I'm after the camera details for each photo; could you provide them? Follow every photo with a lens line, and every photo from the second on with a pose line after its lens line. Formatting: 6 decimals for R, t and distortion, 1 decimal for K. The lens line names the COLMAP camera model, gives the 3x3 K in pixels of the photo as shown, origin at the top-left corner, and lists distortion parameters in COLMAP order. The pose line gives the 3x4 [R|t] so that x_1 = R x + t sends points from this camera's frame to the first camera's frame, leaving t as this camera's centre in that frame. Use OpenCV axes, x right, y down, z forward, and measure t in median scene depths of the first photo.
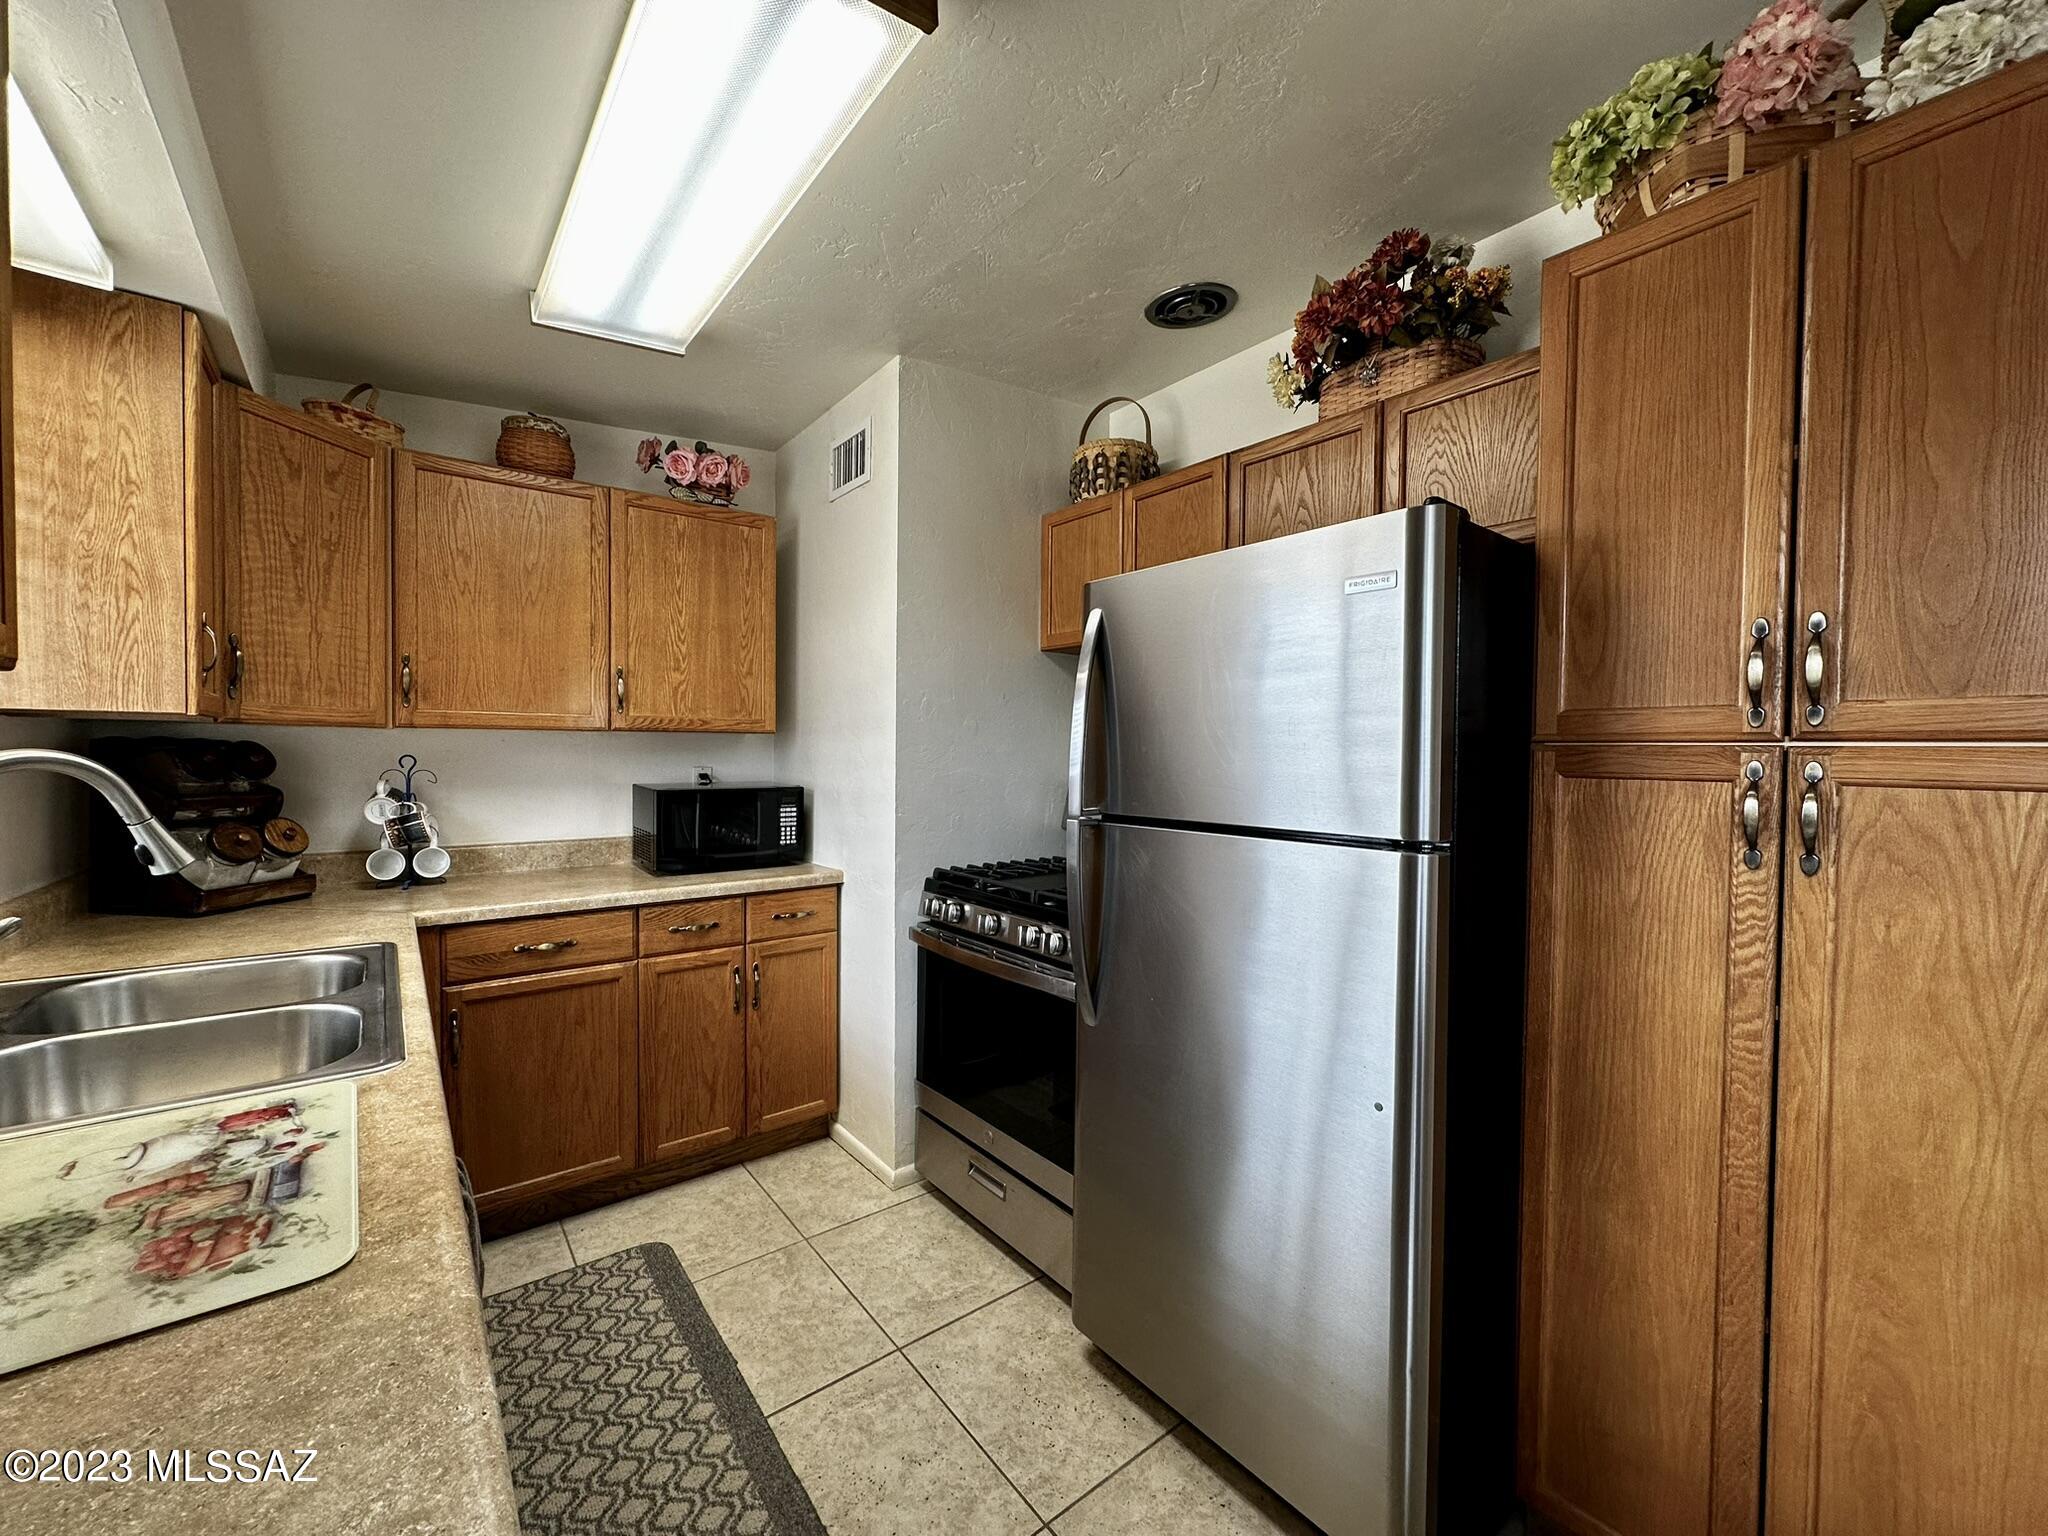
lens RADIAL K [[814.5, 0, 1023.5], [0, 814.5, 769.4], [0, 0, 1]] dist [-0.000861, 0.000556]
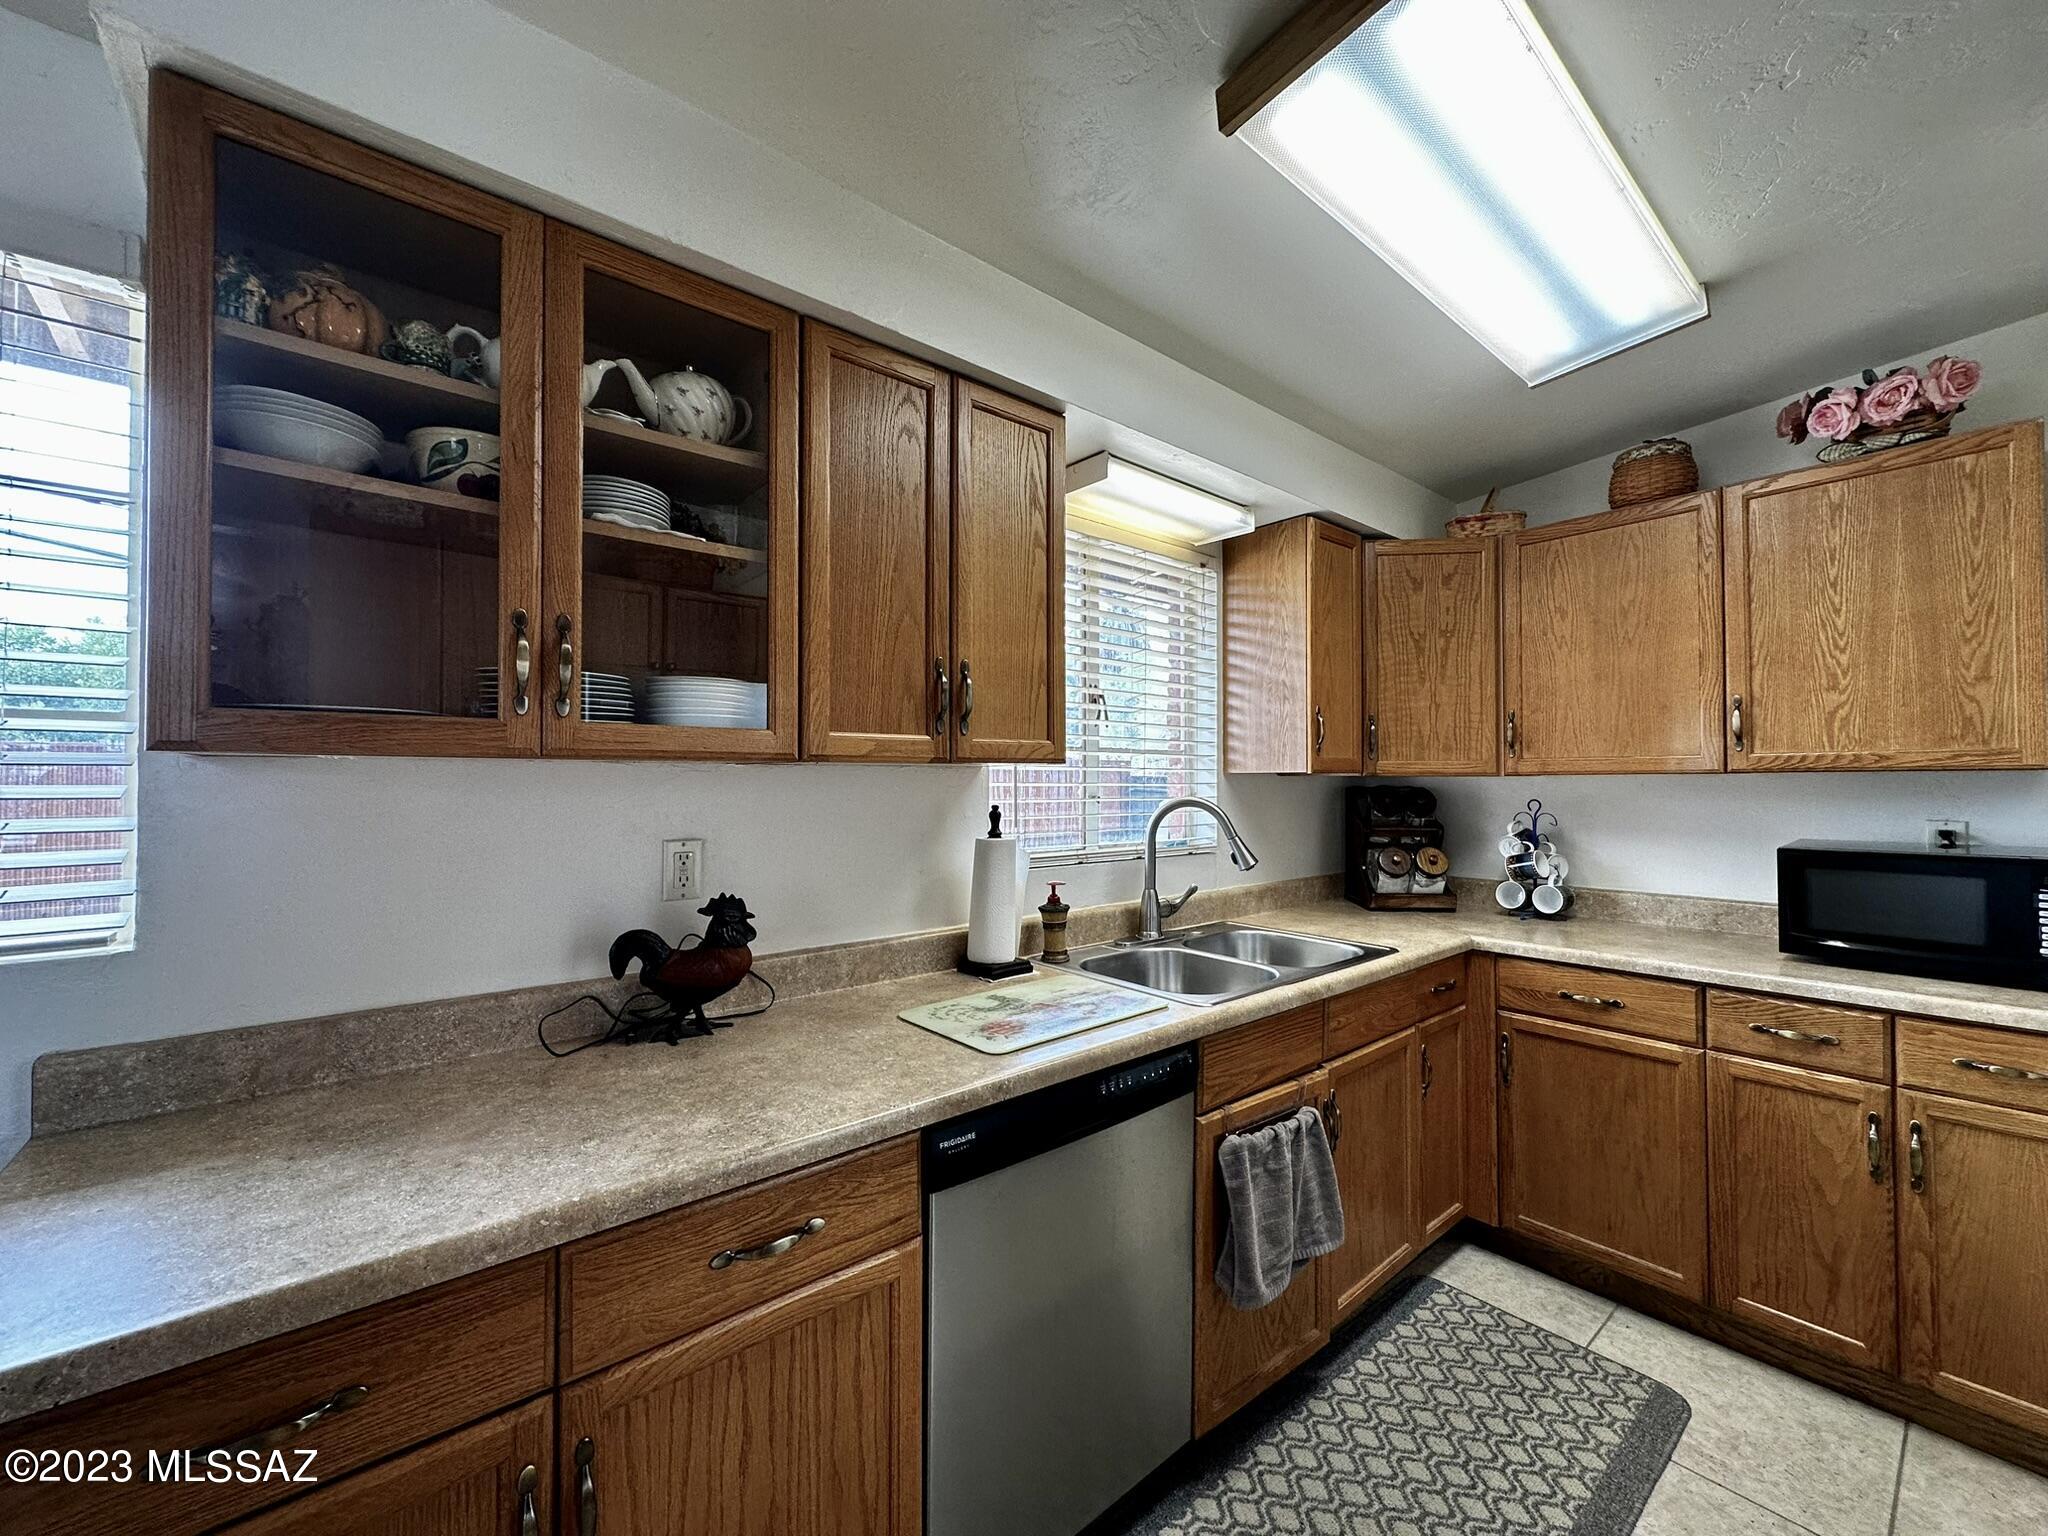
lens RADIAL K [[814.5, 0, 1024.1], [0, 814.5, 769.2], [0, 0, 1]] dist [-0.000861, 0.000556]
pose [[0.027858, -0.024713, -0.999306, 0.372978], [-0.022235, 0.999432, -0.025336, -0.016779], [0.999365, 0.022926, 0.027292, 0.301945]]
